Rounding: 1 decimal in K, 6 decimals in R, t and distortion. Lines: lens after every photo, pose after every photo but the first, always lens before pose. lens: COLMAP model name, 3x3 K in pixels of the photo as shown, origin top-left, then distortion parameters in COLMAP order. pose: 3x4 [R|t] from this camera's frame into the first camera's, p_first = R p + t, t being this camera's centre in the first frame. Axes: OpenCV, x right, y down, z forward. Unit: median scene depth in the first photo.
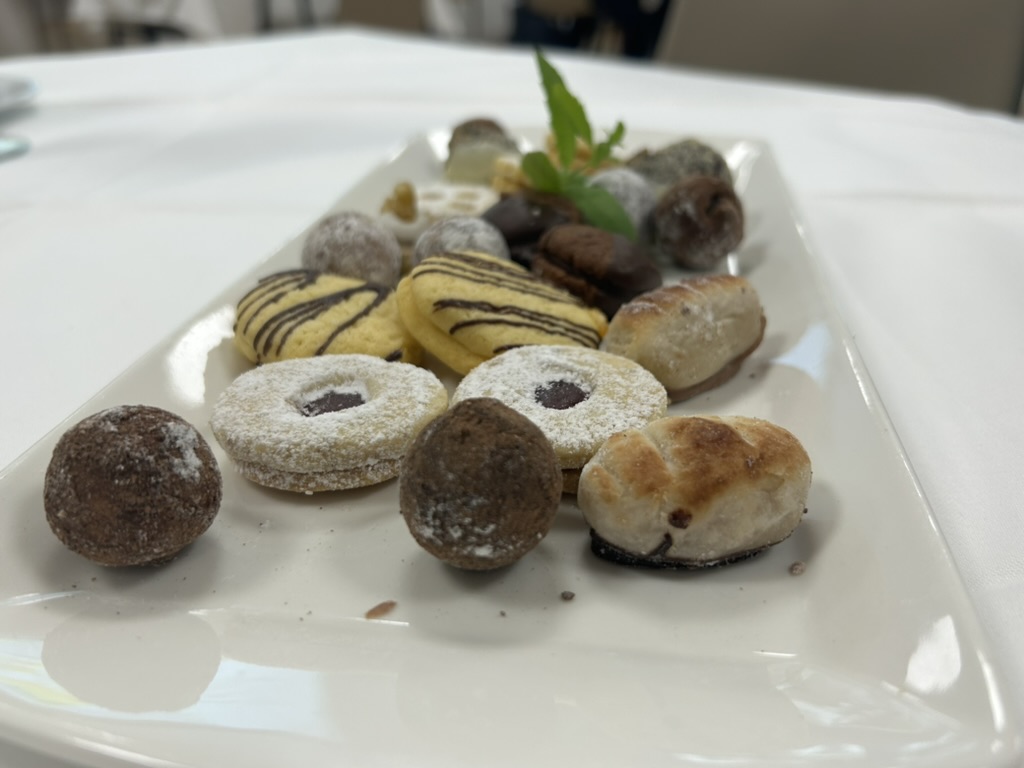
lens RADIAL K [[898.3, 0, 520.3], [0, 898.3, 388.2], [0, 0, 1]] dist [0.087050, -0.230099]
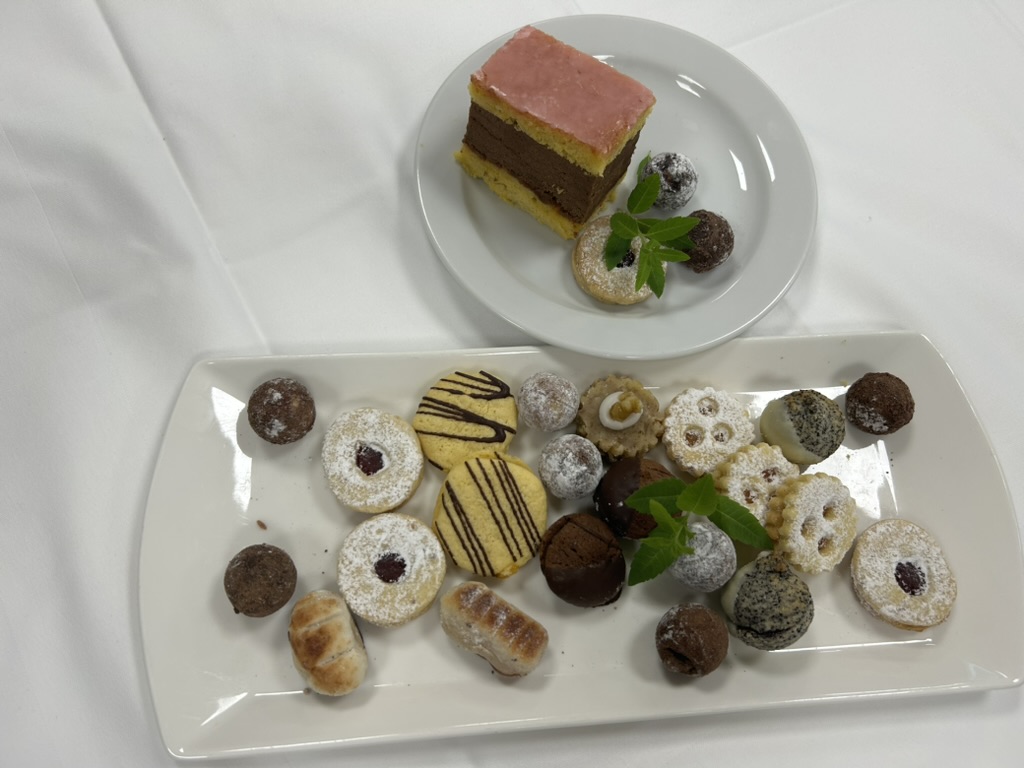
lens RADIAL K [[799.2, 0, 523.5], [0, 799.2, 367.1], [0, 0, 1]] dist [0.084277, -0.178070]
pose [[0.222990, 0.911887, -0.344584, 0.309590], [-0.516134, 0.410315, 0.751829, -1.609561], [0.826971, 0.010201, 0.562152, 0.239292]]
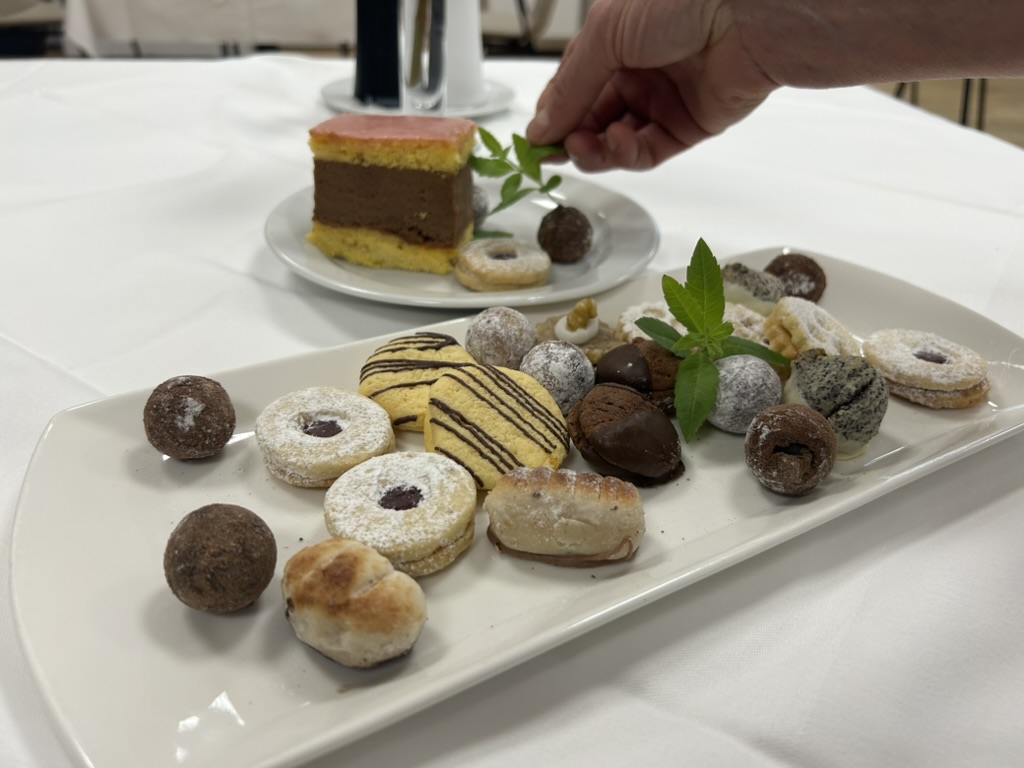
lens RADIAL K [[799.2, 0, 513.9], [0, 799.2, 352.7], [0, 0, 1]] dist [0.084277, -0.178070]
pose [[0.623063, 0.406873, -0.668017, 0.882893], [-0.389166, 0.902097, 0.186469, -0.490591], [0.678485, 0.143787, 0.720405, 0.174554]]
